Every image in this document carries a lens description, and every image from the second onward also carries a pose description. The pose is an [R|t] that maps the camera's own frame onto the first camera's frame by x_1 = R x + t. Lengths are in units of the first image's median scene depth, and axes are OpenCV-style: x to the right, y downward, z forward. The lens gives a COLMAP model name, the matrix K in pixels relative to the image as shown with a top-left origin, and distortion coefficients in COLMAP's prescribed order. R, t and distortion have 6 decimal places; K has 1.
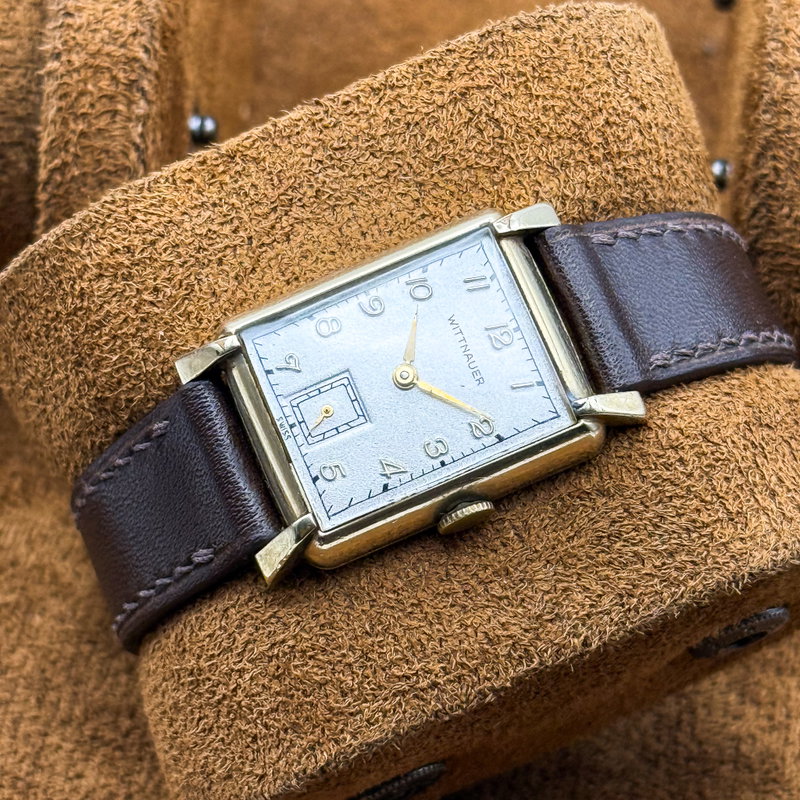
lens RADIAL K [[3120.8, 0, 401.6], [0, 3120.8, 417.2], [0, 0, 1]] dist [0.048267, 2.568729]
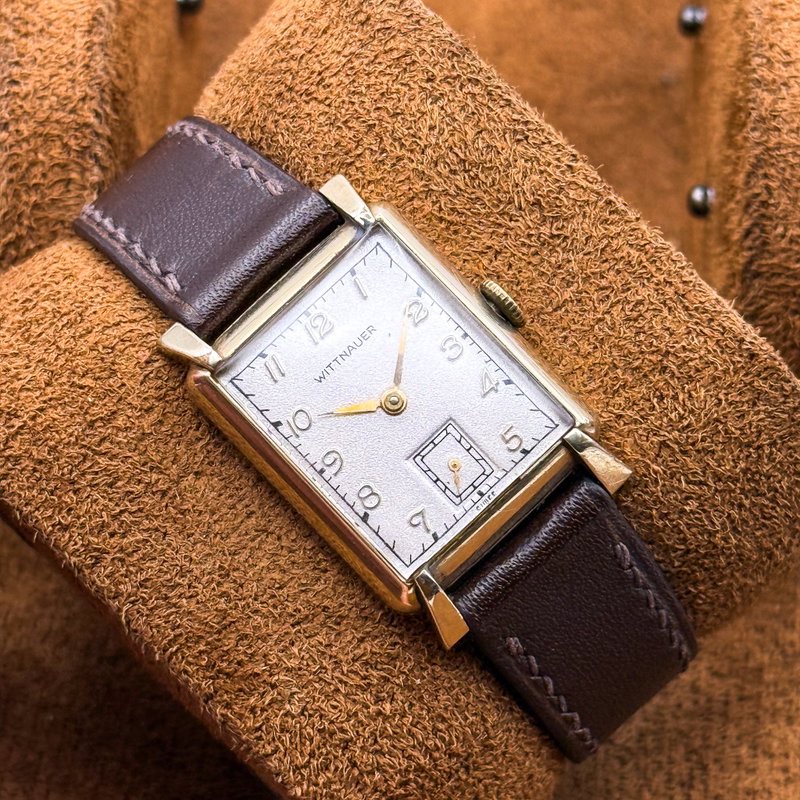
lens RADIAL K [[3120.8, 0, 401.6], [0, 3120.8, 417.2], [0, 0, 1]] dist [0.048267, 2.568729]
pose [[-0.353325, -0.912922, 0.204289, -0.196057], [0.911496, -0.286799, 0.294824, -0.288916], [-0.210561, 0.290378, 0.933459, 0.090691]]
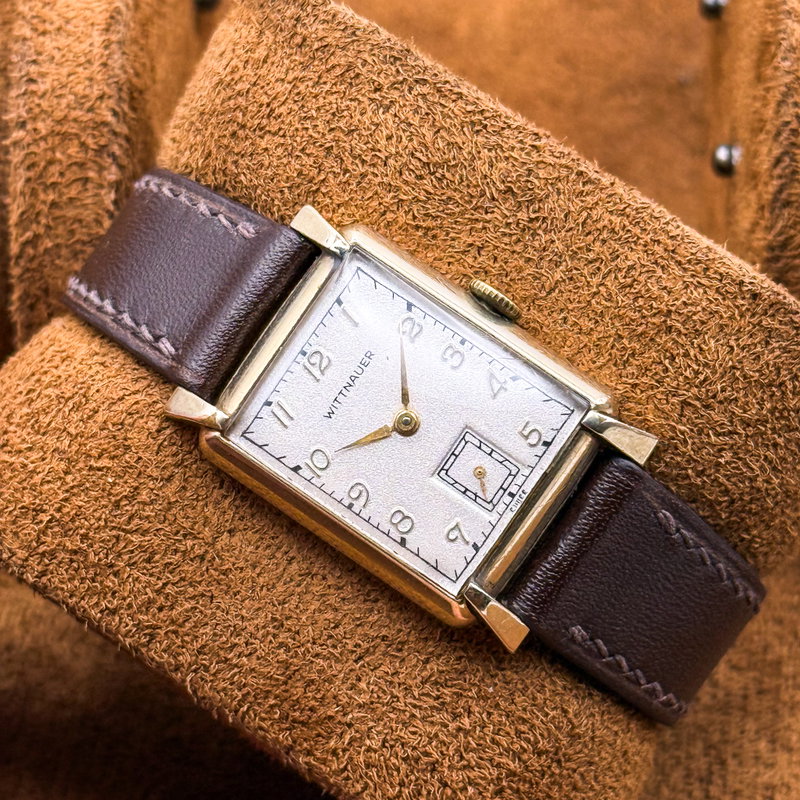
lens RADIAL K [[3120.8, 0, 401.6], [0, 3120.8, 417.2], [0, 0, 1]] dist [0.048267, 2.568729]
pose [[-0.530159, -0.828127, 0.182037, -0.166578], [0.840742, -0.485592, 0.239486, -0.236339], [-0.109929, 0.280012, 0.953682, 0.078085]]
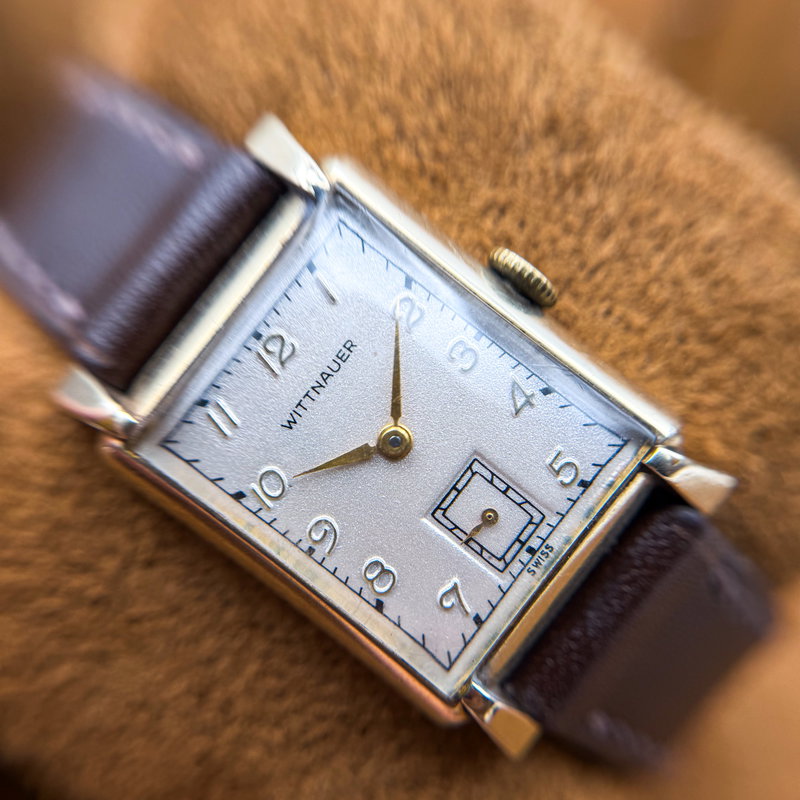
lens RADIAL K [[819.1, 0, 398.2], [0, 819.1, 413.5], [0, 0, 1]] dist [0.523999, 0.005222]
pose [[-0.480502, -0.875654, 0.048458, -0.002577], [0.857647, -0.457642, 0.234534, -0.051411], [-0.183194, 0.154254, 0.970899, 0.790991]]
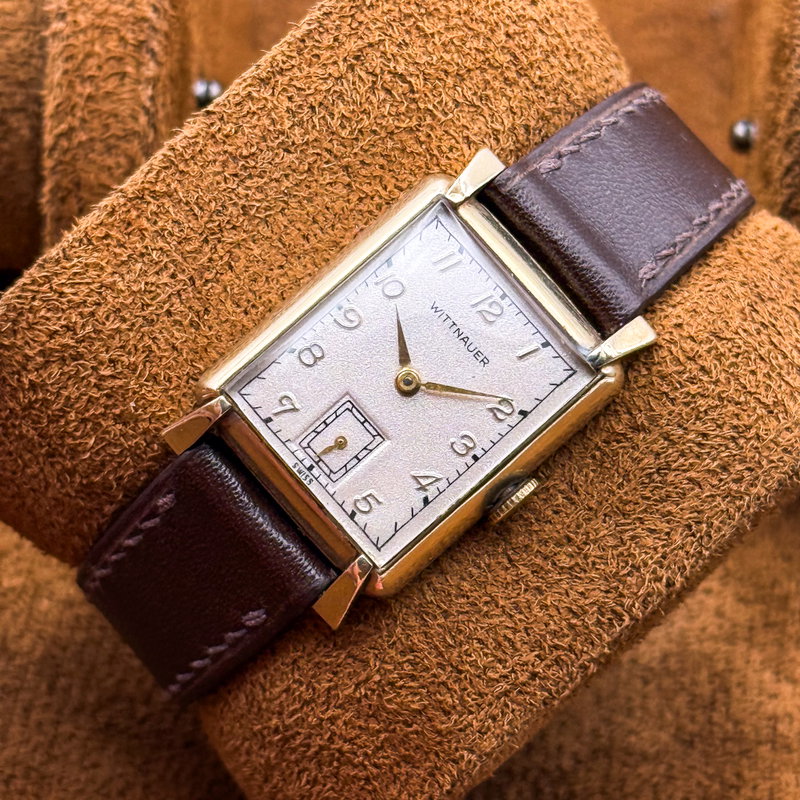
lens RADIAL K [[3120.8, 0, 401.6], [0, 3120.8, 417.2], [0, 0, 1]] dist [0.048267, 2.568729]
pose [[0.944670, -0.316603, 0.085798, -0.082371], [0.298197, 0.937855, 0.177502, -0.165616], [-0.136664, -0.142096, 0.980373, 0.070334]]
